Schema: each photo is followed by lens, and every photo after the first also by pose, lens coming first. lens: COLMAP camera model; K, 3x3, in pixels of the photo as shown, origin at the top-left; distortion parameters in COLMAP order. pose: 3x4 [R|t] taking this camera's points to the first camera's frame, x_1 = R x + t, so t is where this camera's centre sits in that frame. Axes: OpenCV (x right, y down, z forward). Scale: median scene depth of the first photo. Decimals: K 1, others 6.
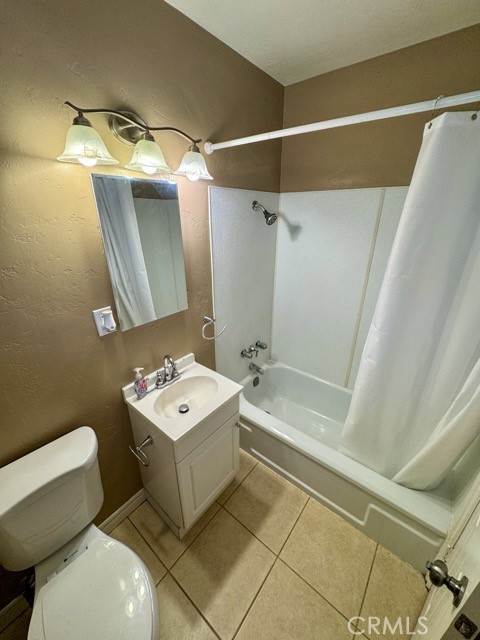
lens RADIAL K [[255.8, 0, 240.8], [0, 255.8, 318.8], [0, 0, 1]] dist [-0.001883, 0.000097]
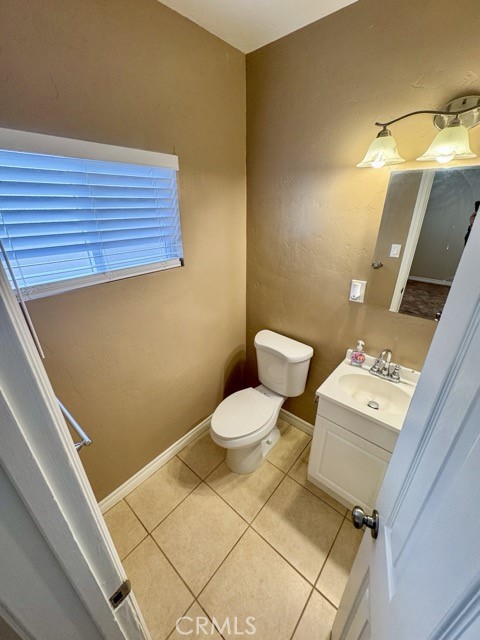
lens RADIAL K [[255.8, 0, 240.8], [0, 255.8, 318.8], [0, 0, 1]] dist [-0.001883, 0.000097]
pose [[-0.030619, 0.414135, -0.909700, 0.603476], [-0.378893, 0.837393, 0.393971, -0.135669], [0.924934, 0.356742, 0.131273, 0.305876]]
